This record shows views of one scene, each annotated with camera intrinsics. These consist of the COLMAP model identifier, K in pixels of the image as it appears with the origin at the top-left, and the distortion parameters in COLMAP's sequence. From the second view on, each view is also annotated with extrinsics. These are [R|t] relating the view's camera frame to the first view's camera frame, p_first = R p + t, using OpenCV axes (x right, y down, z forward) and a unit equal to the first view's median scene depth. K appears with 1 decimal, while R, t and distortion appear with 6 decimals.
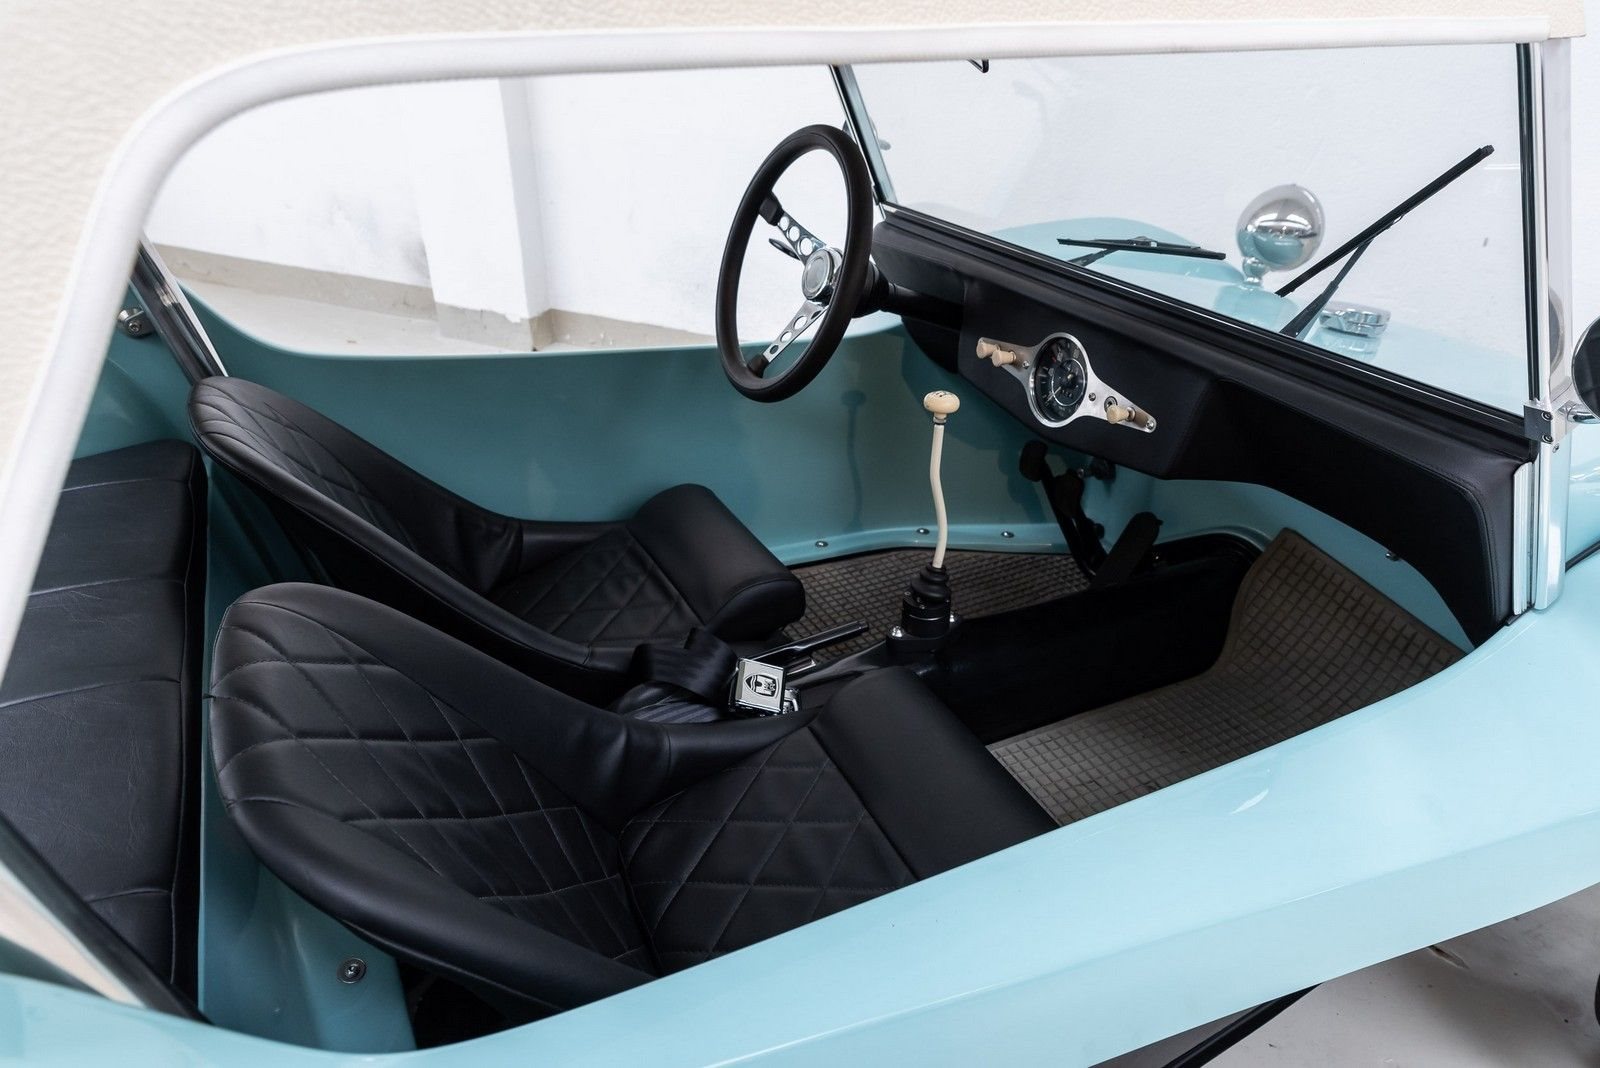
lens RADIAL K [[1053.1, 0, 800.0], [0, 1053.1, 534.0], [0, 0, 1]] dist [0.001169, 0.002875]
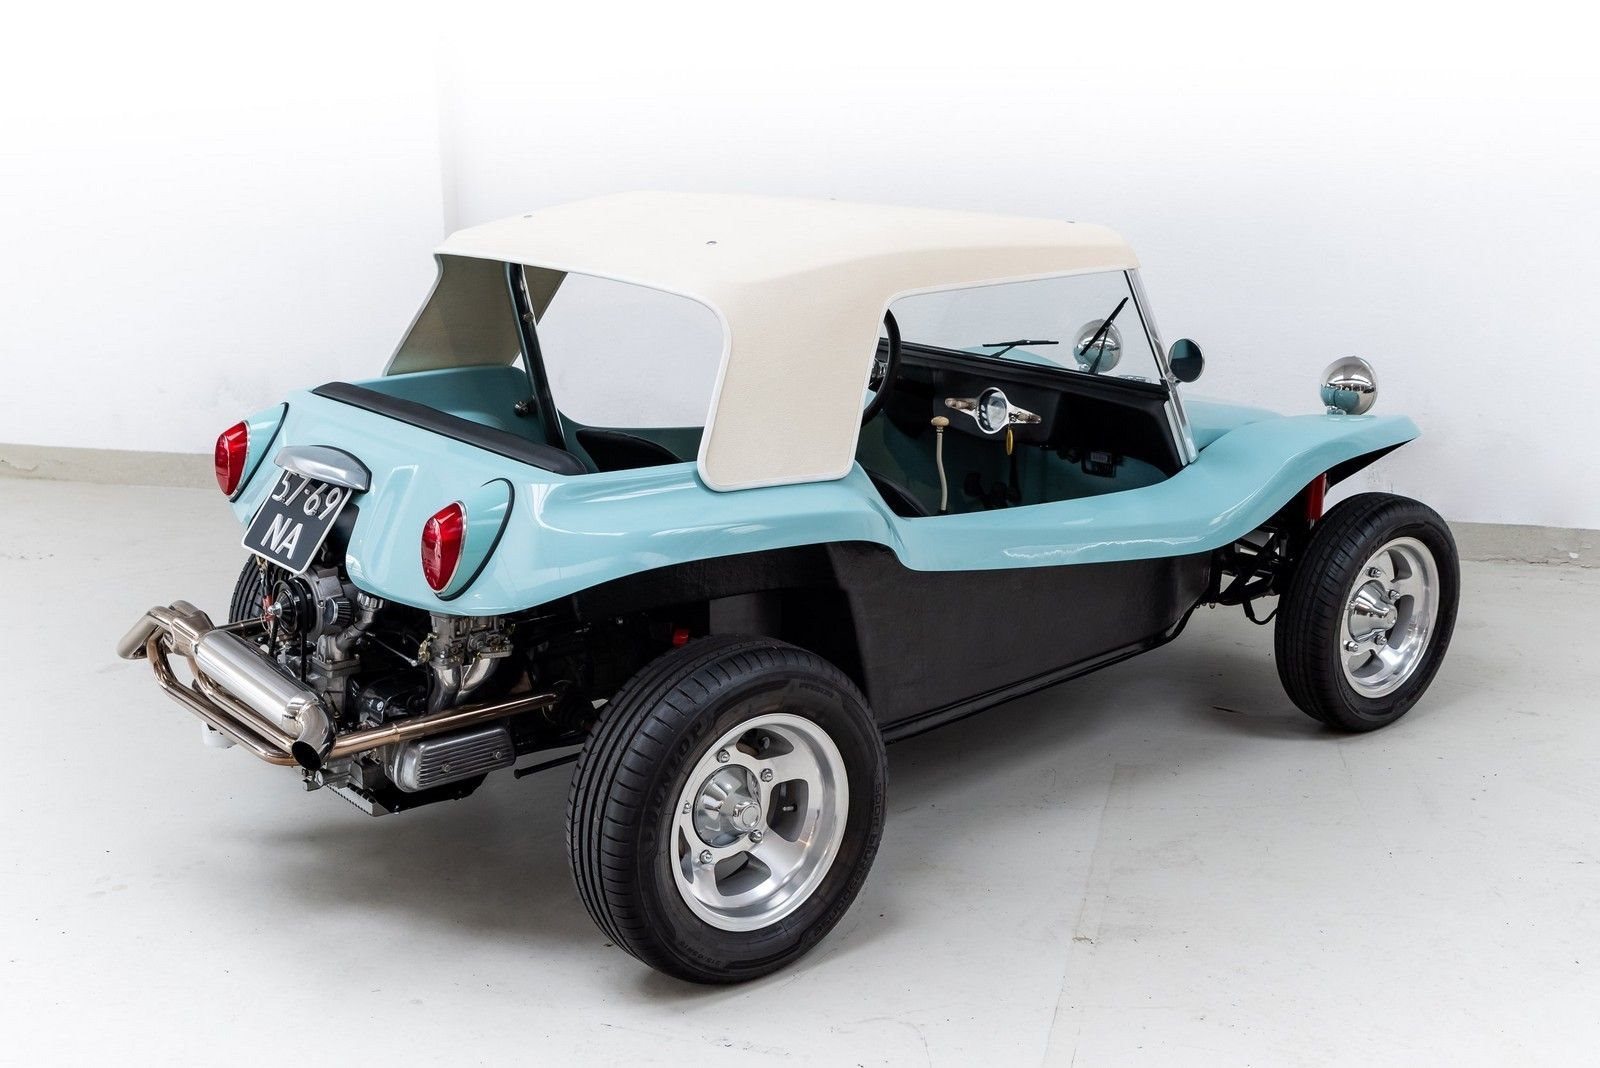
lens RADIAL K [[1894.0, 0, 800.0], [0, 1894.0, 534.0], [0, 0, 1]] dist [-0.006379, 0.007977]
pose [[0.976423, -0.064884, 0.205885, -0.821417], [0.111025, 0.968888, -0.221199, 0.791530], [-0.185128, 0.238842, 0.953248, -2.188767]]
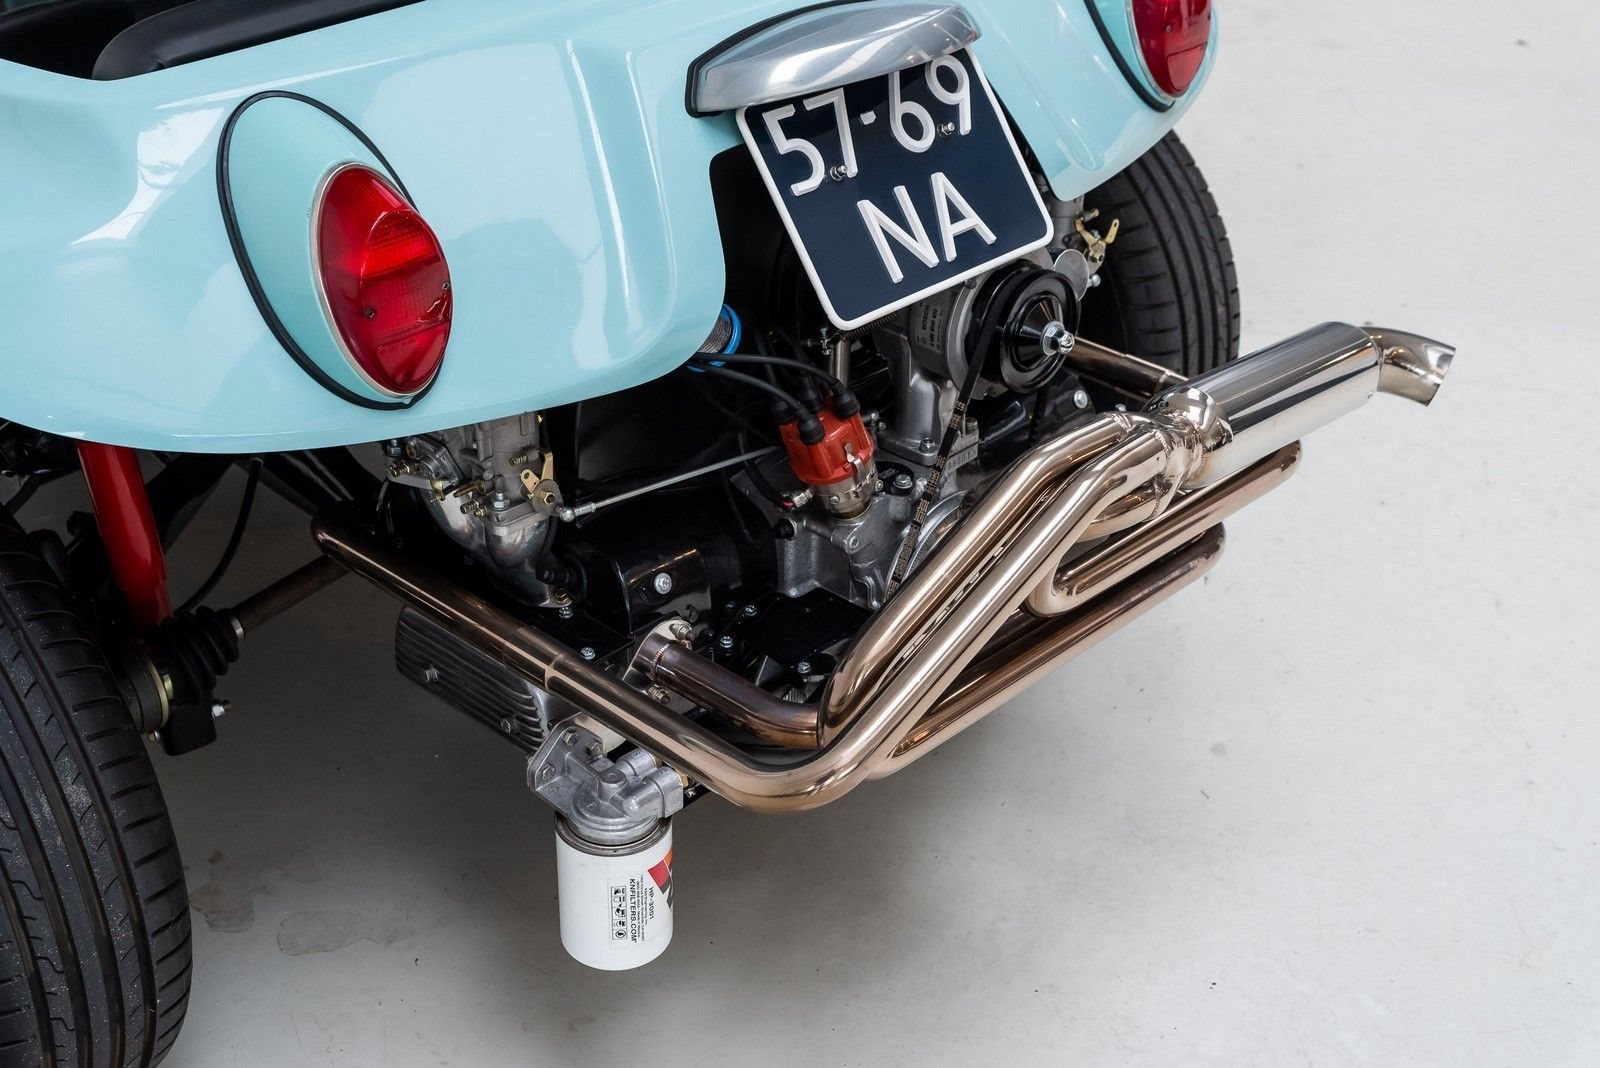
lens RADIAL K [[2261.3, 0, 800.0], [0, 2261.3, 534.0], [0, 0, 1]] dist [0.013300, 0.017994]
pose [[-0.326246, -0.487546, 0.809853, -2.095238], [0.433955, 0.683870, 0.586519, -0.527214], [-0.839790, 0.542789, -0.011537, 0.571443]]
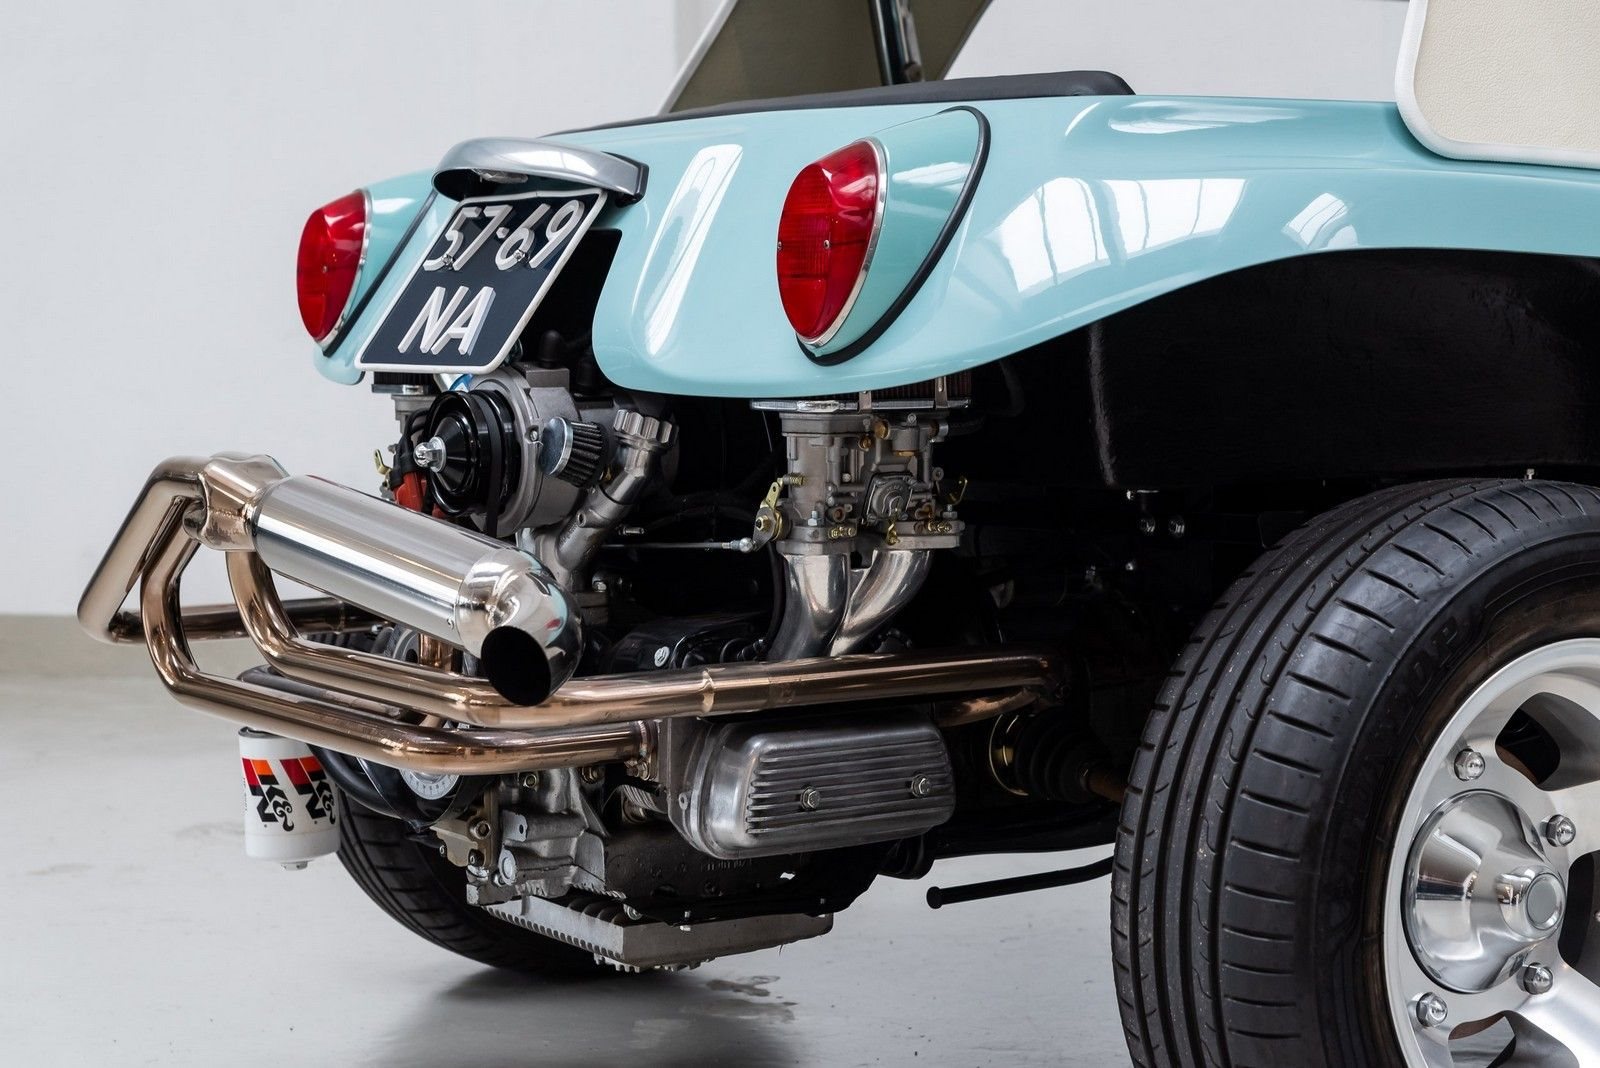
lens RADIAL K [[2931.0, 0, 800.0], [0, 2931.0, 534.0], [0, 0, 1]] dist [-0.013917, 0.033519]
pose [[0.992664, -0.032826, 0.116366, -0.977660], [0.077782, 0.910218, -0.406759, 1.026789], [-0.092567, 0.412826, 0.906094, -1.221443]]
